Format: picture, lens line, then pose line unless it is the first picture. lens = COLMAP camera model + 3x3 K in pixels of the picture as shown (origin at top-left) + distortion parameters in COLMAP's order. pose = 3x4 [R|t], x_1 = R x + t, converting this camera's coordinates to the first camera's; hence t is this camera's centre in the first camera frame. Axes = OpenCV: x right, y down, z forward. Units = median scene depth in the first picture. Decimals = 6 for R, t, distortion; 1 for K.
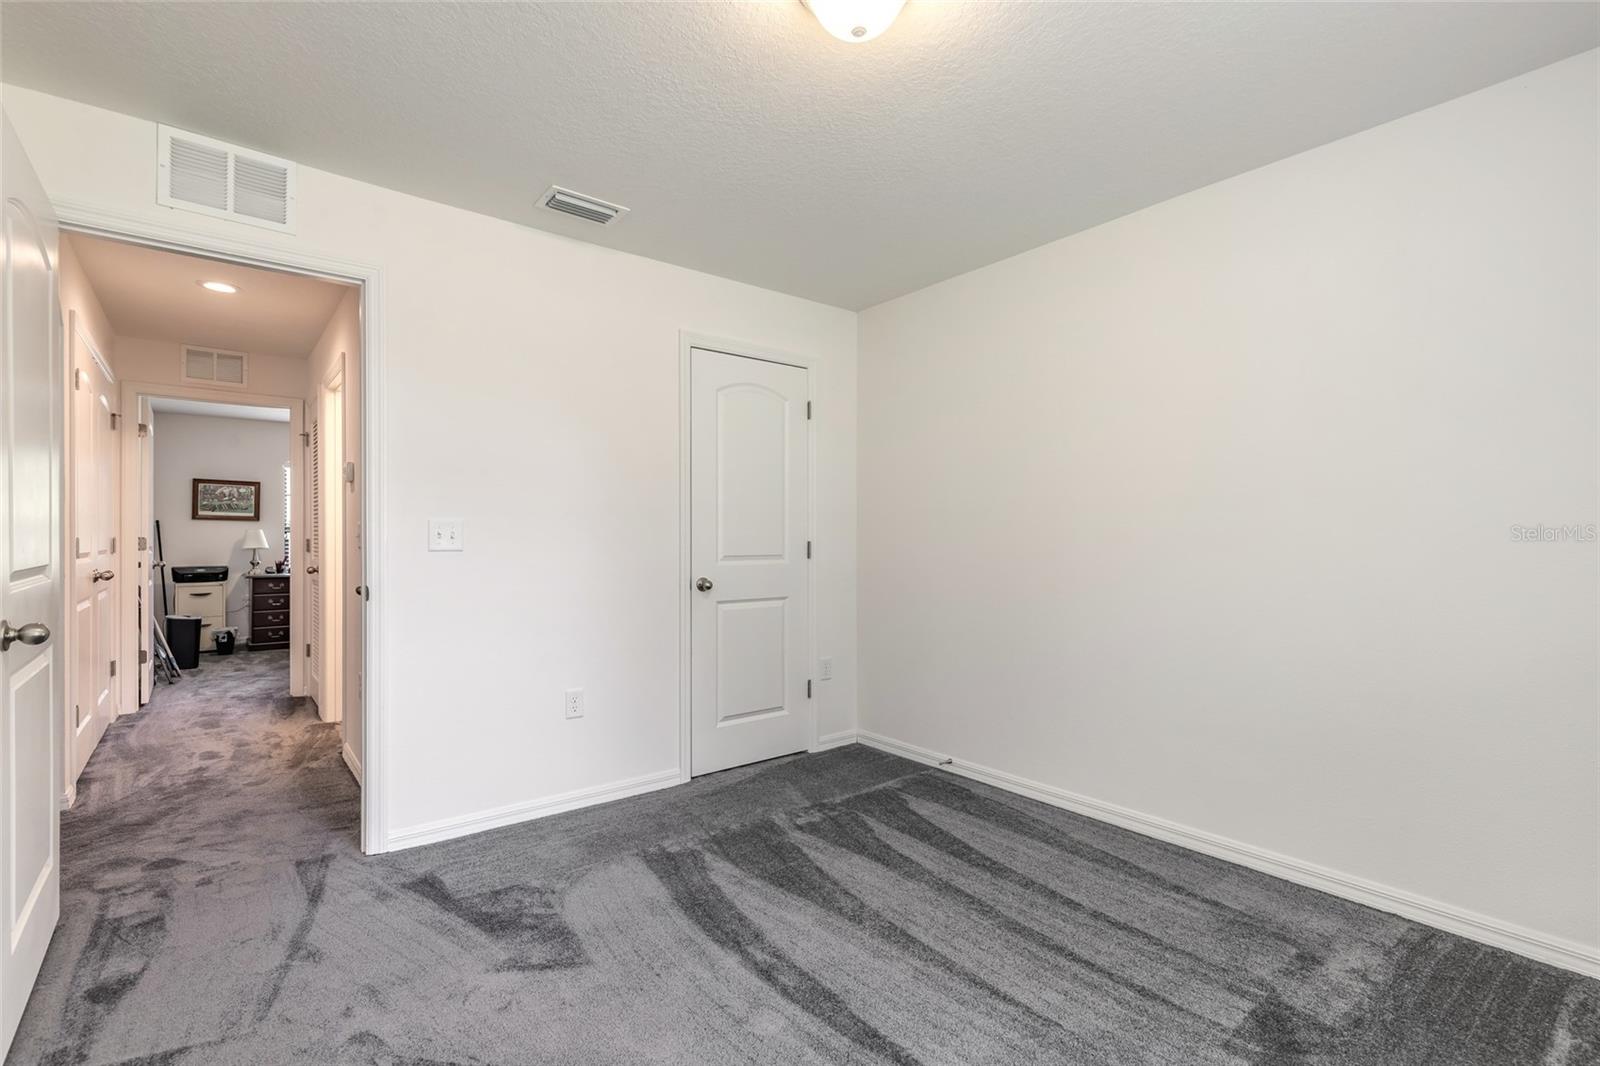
lens RADIAL K [[721.1, 0, 801.2], [0, 721.1, 531.4], [0, 0, 1]] dist [0.007720, -0.001541]
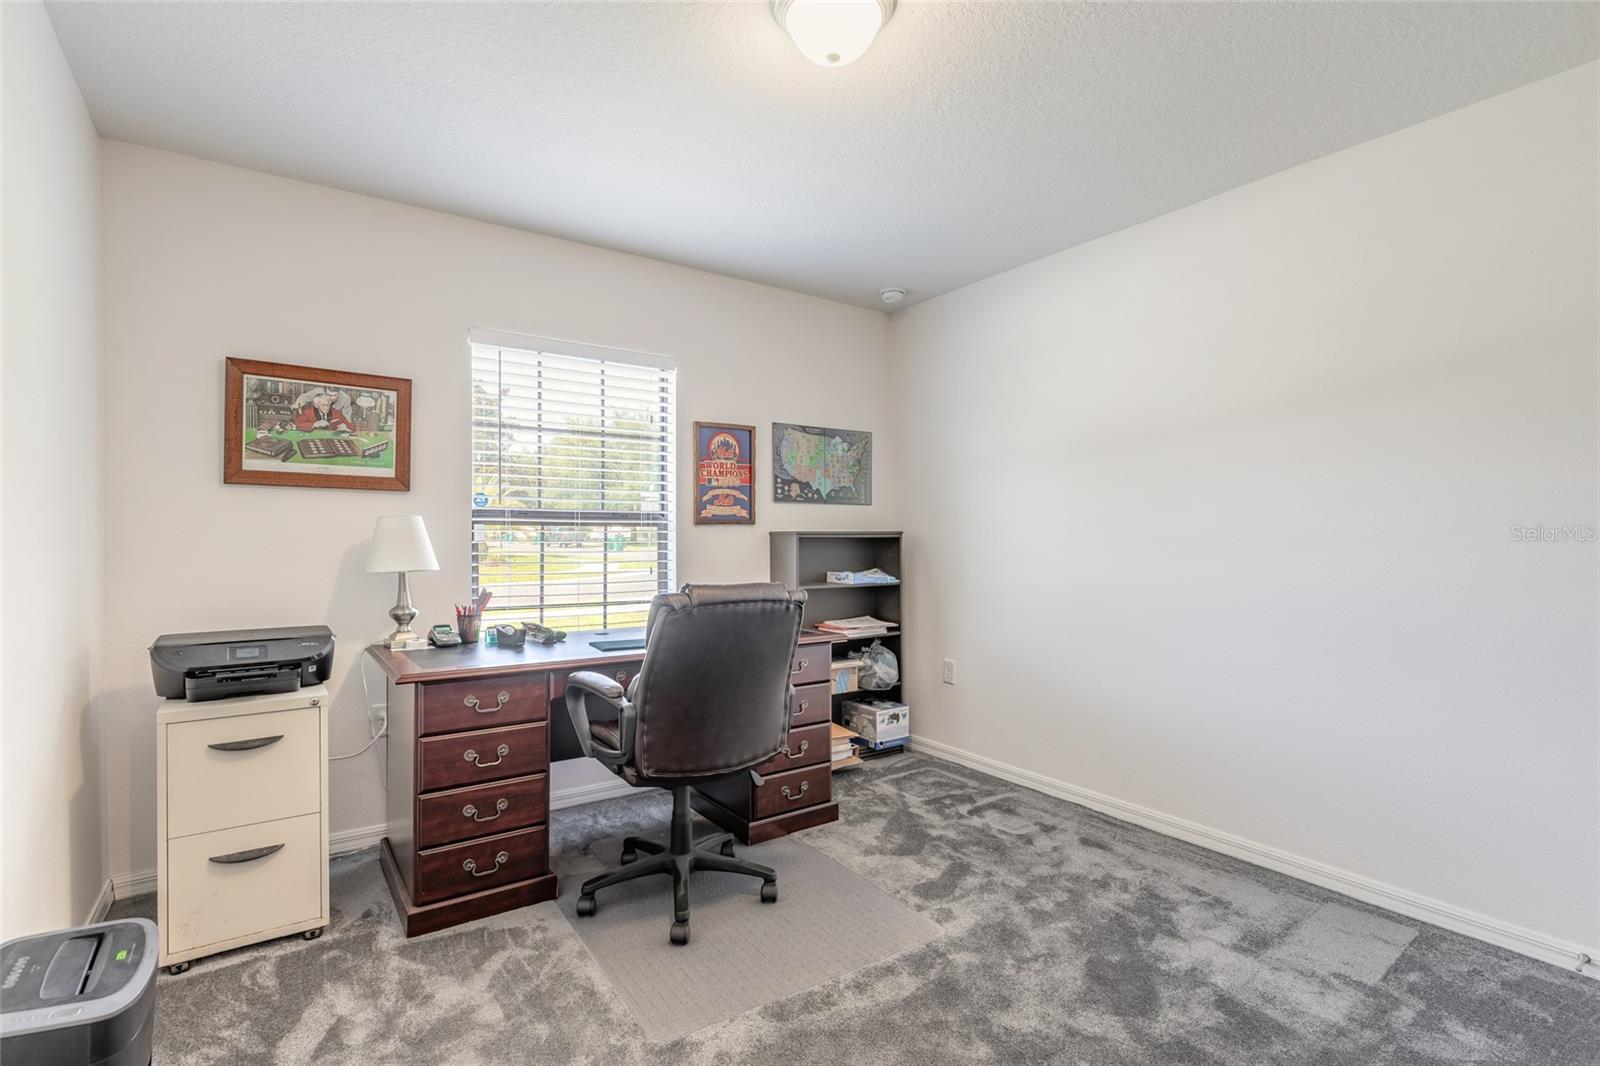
lens RADIAL K [[747.5, 0, 800.8], [0, 747.5, 520.5], [0, 0, 1]] dist [-0.000241, -0.001607]
pose [[0.998891, 0.005966, -0.046714, -0.555024], [-0.006046, 0.999981, -0.001558, -0.001072], [0.046703, 0.001839, 0.998907, 0.663699]]
